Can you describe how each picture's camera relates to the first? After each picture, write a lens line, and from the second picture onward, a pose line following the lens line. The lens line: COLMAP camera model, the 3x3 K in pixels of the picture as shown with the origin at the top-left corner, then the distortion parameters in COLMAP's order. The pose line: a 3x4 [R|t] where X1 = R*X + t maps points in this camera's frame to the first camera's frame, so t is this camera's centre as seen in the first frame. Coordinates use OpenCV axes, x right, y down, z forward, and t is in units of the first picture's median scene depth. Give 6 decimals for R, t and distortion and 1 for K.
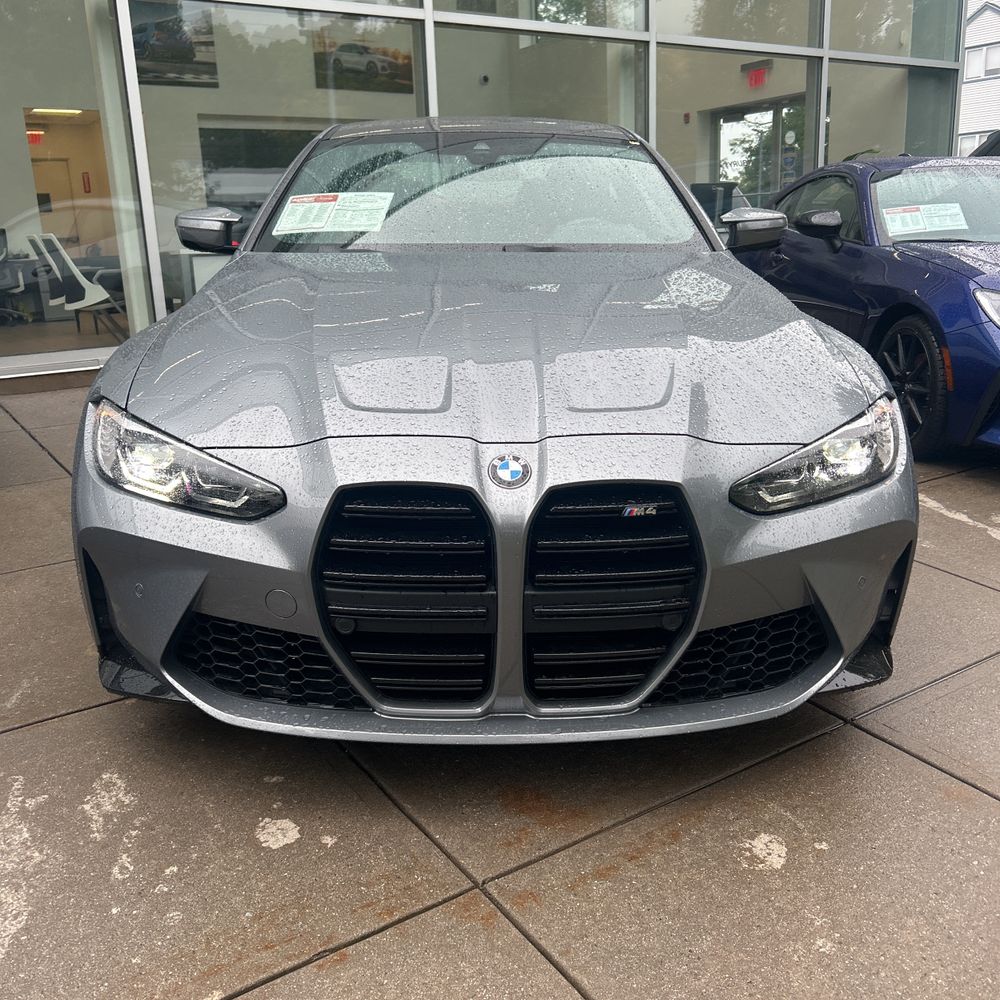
lens RADIAL K [[993.0, 0, 500.0], [0, 993.0, 500.0], [0, 0, 1]] dist [0.039940, -0.063176]
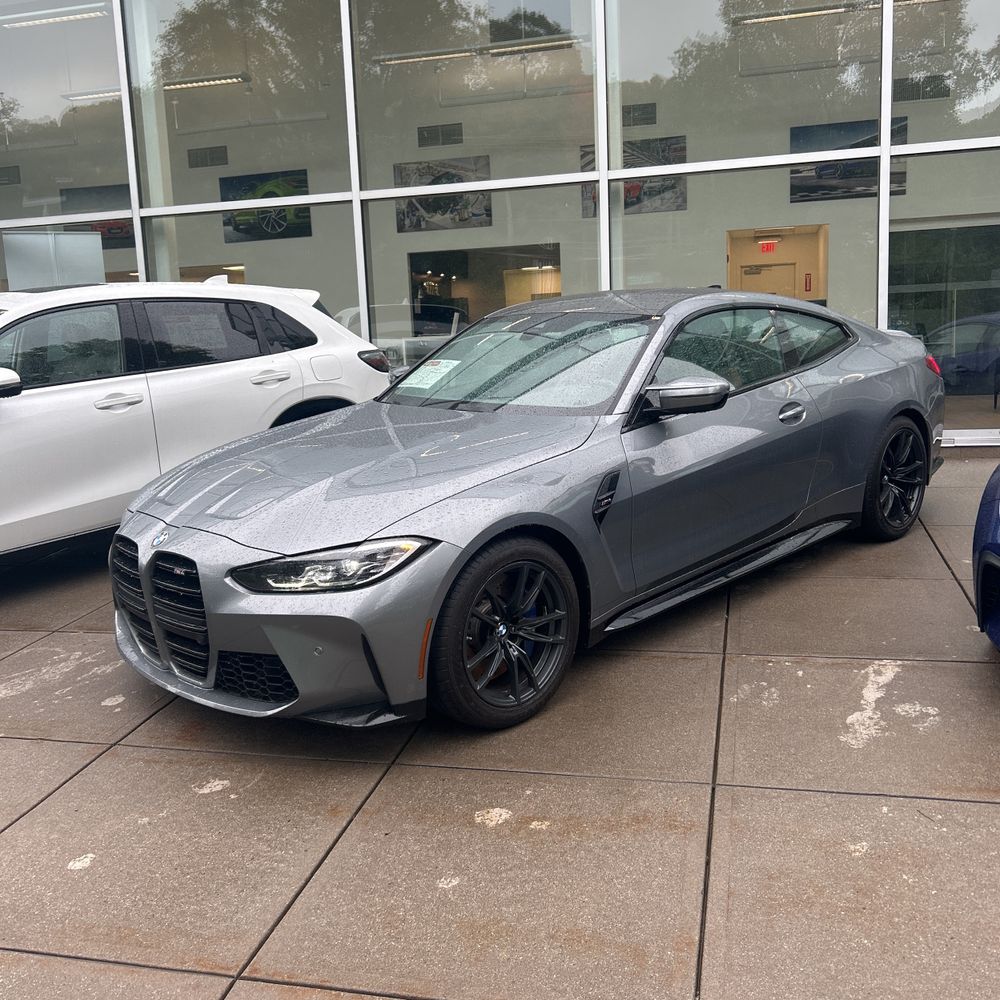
lens RADIAL K [[993.0, 0, 500.0], [0, 993.0, 500.0], [0, 0, 1]] dist [0.039940, -0.063176]
pose [[0.666925, 0.121857, -0.735094, 1.431931], [-0.171508, 0.985153, 0.007705, -0.178322], [0.725118, 0.120936, 0.677922, 0.123347]]
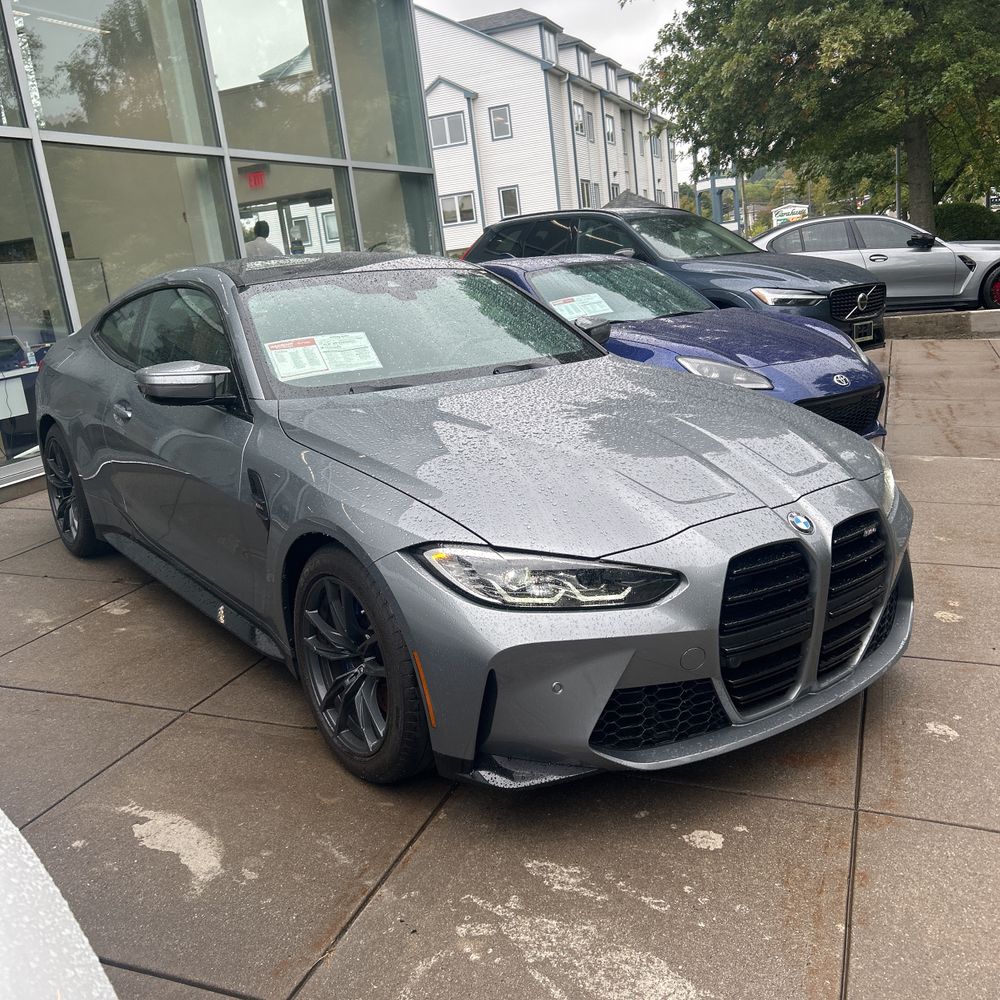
lens RADIAL K [[995.9, 0, 503.7], [0, 995.9, 484.3], [0, 0, 1]] dist [0.012328, -0.005172]
pose [[0.818990, -0.179631, 0.544966, -0.865973], [0.225277, 0.974138, -0.017459, -0.119959], [-0.527737, 0.137067, 0.838276, 0.002872]]
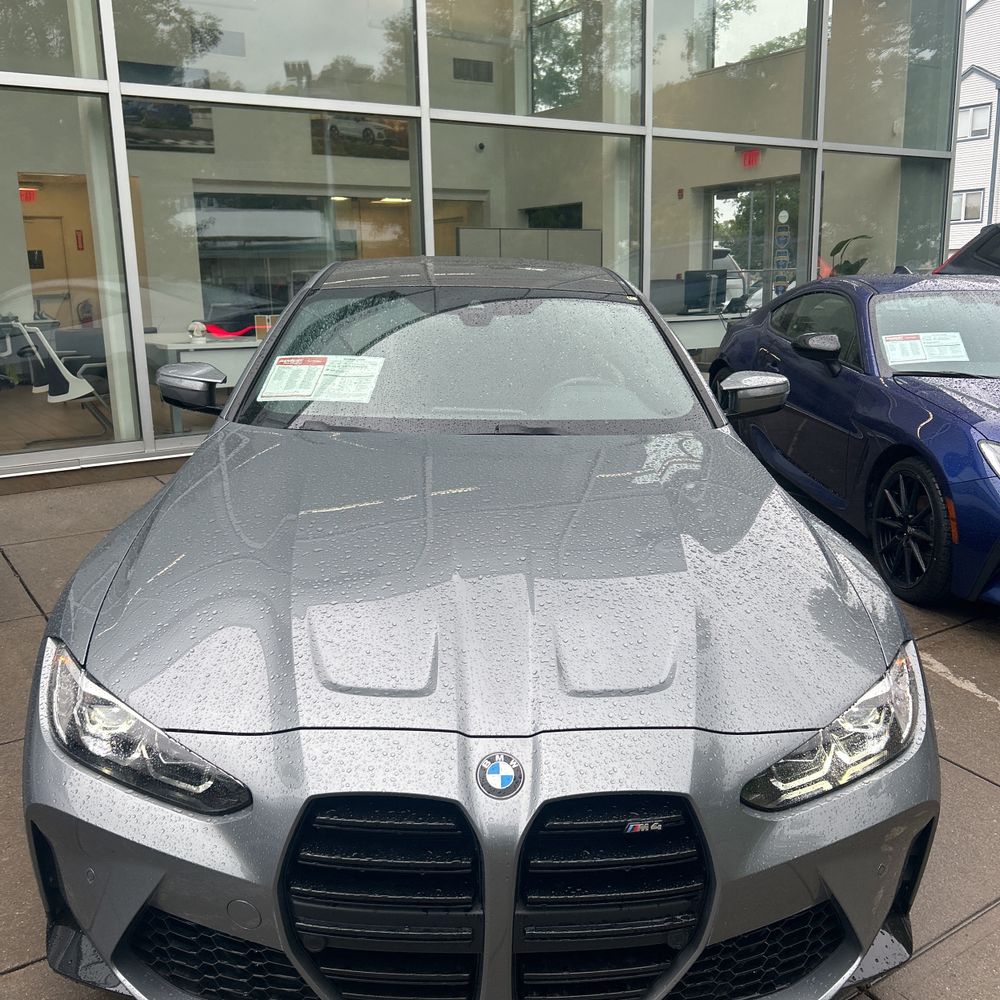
lens RADIAL K [[997.3, 0, 501.5], [0, 997.3, 489.5], [0, 0, 1]] dist [0.016452, -0.011040]
pose [[0.999817, 0.015172, 0.011621, -0.002734], [-0.014598, 0.998744, -0.047920, -0.189277], [-0.012333, 0.047742, 0.998784, 0.057639]]
